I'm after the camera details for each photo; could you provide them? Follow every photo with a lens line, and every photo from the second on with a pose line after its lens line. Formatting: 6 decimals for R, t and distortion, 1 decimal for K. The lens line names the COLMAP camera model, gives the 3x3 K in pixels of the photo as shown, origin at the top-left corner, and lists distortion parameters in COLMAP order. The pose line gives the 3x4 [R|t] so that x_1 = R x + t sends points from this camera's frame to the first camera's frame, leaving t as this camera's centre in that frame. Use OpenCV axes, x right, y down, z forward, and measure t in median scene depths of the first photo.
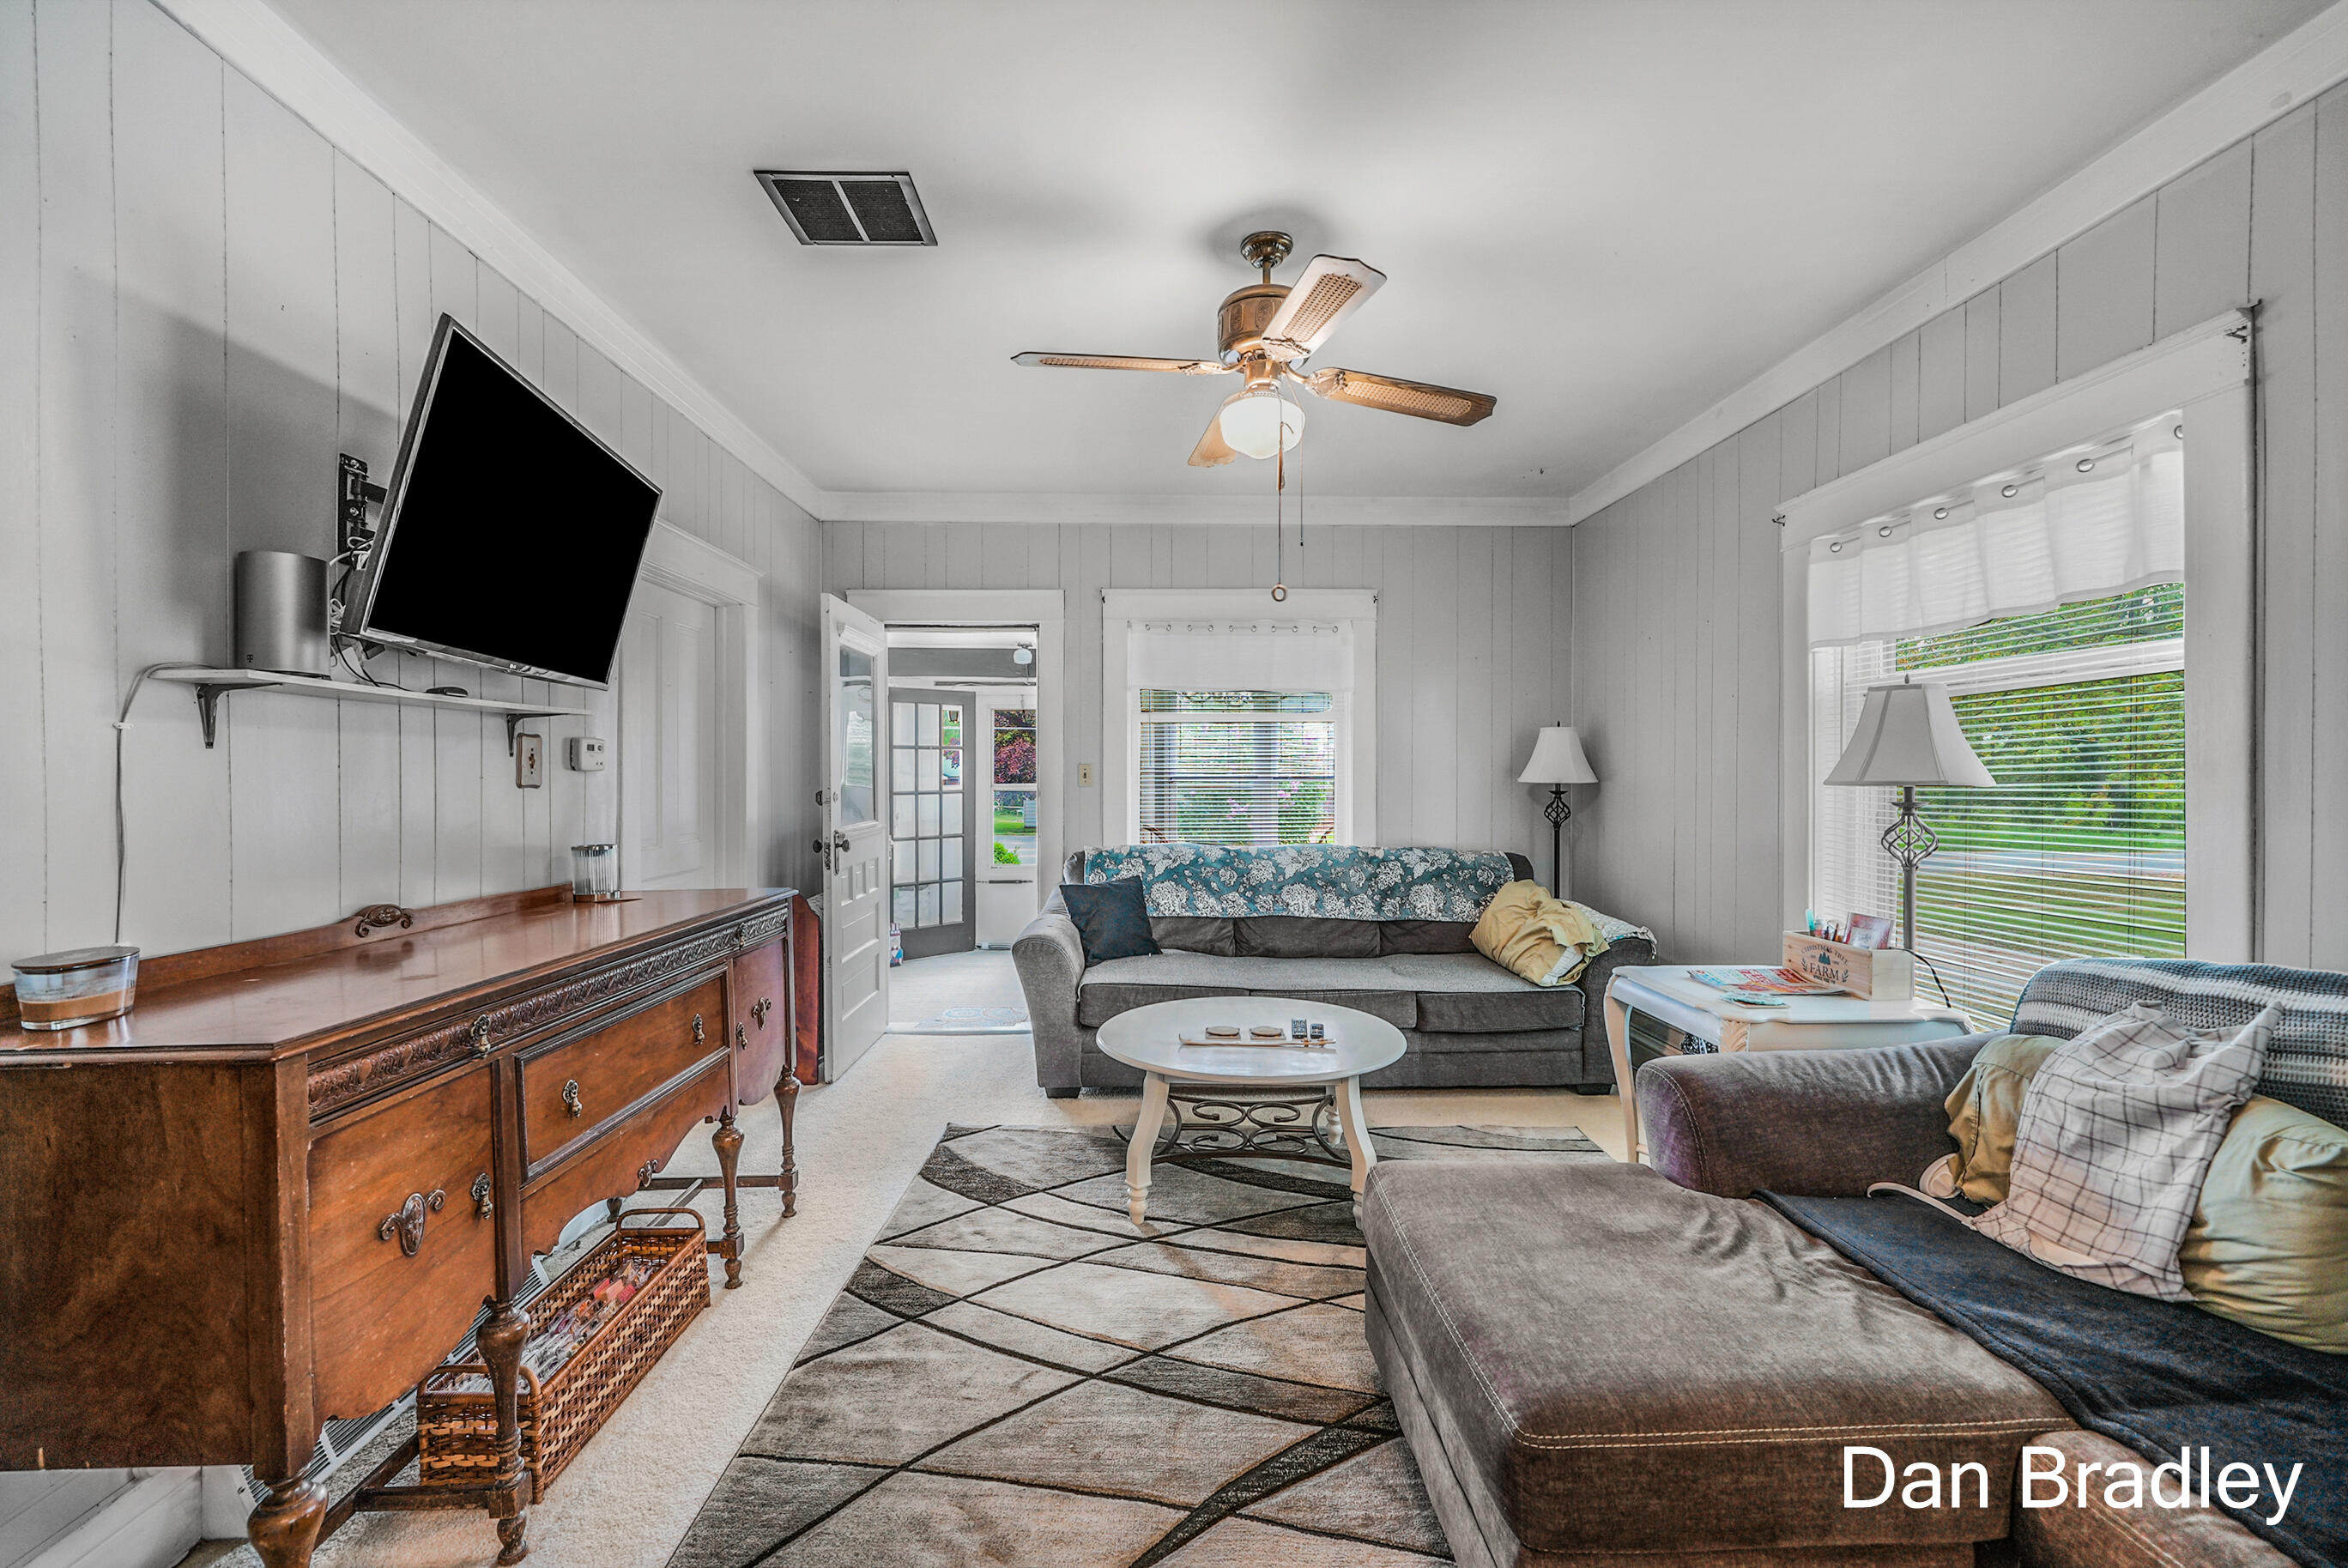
lens RADIAL K [[954.8, 0, 1176.8], [0, 954.8, 775.1], [0, 0, 1]] dist [-0.001109, -0.000058]
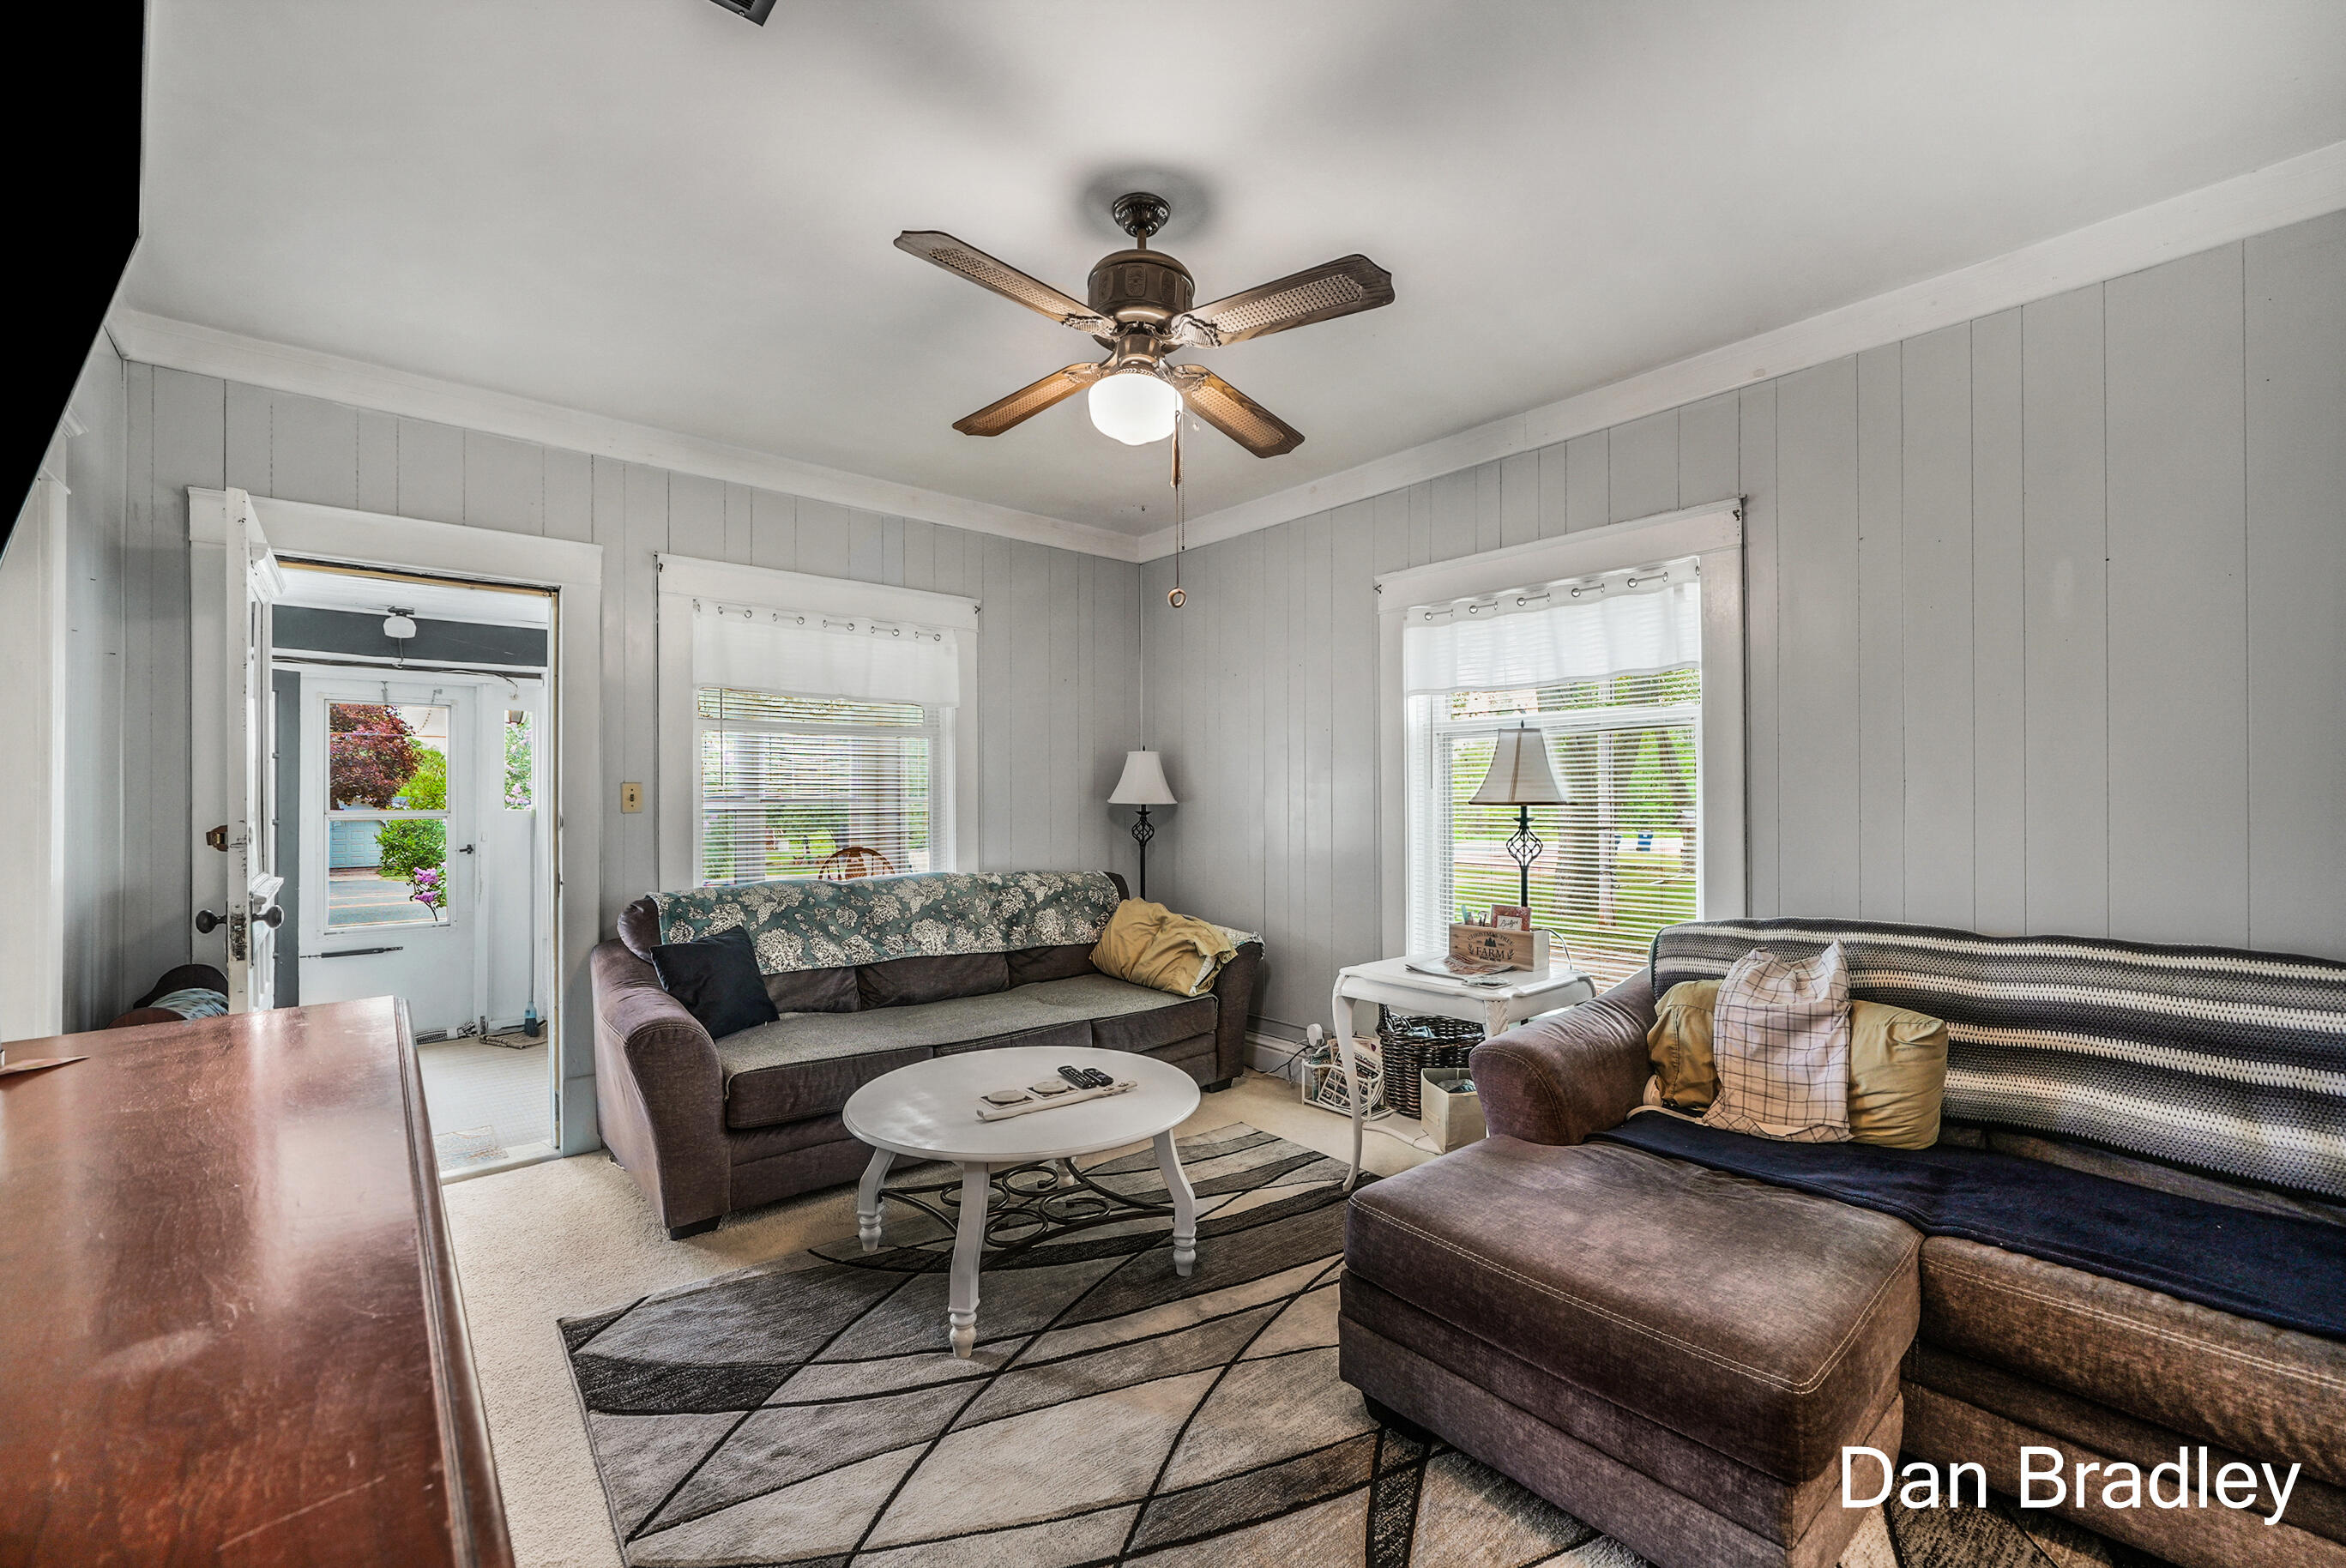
lens RADIAL K [[954.0, 0, 1161.1], [0, 954.0, 788.7], [0, 0, 1]] dist [-0.001109, -0.000058]
pose [[0.775970, 0.004277, 0.630755, -0.409026], [0.000174, 0.999976, -0.006995, -0.002095], [-0.630770, 0.005538, 0.775950, 0.264019]]
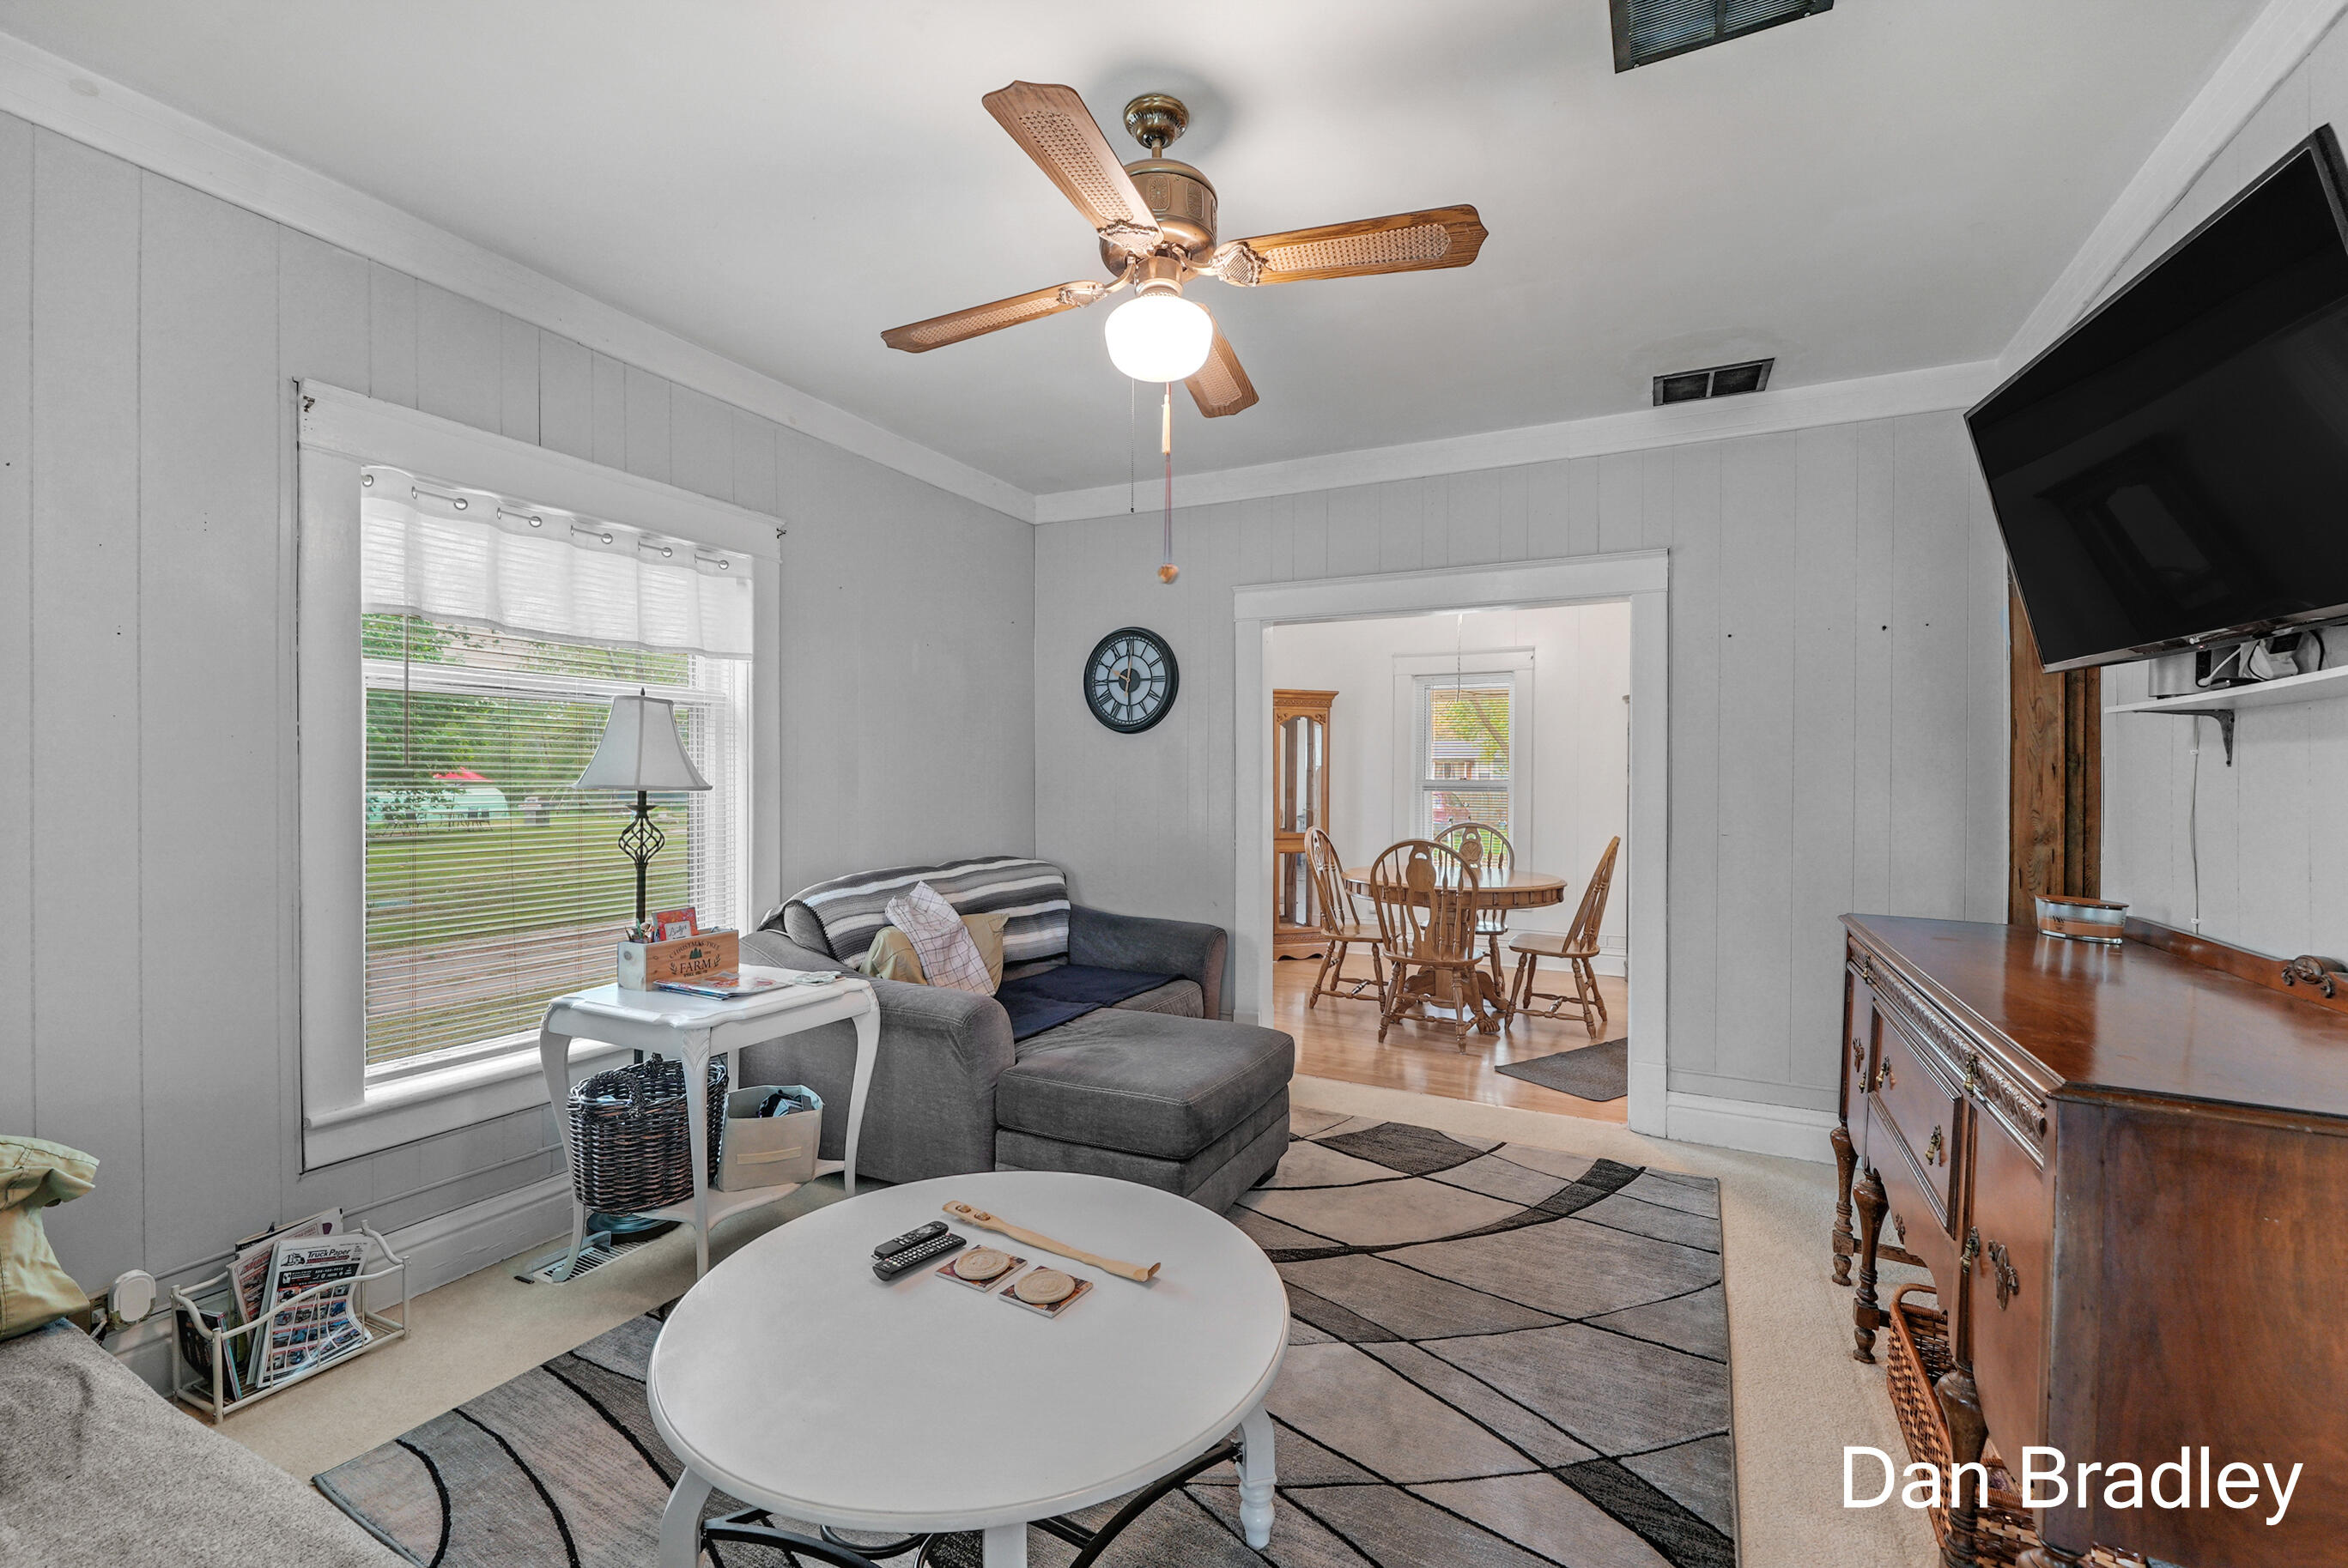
lens RADIAL K [[954.6, 0, 1177.8], [0, 954.6, 789.8], [0, 0, 1]] dist [-0.001109, -0.000058]
pose [[-0.871543, -0.009186, 0.490233, -0.275562], [-0.004438, 0.999931, 0.010847, -0.003653], [-0.490299, 0.007278, -0.871524, 1.489314]]
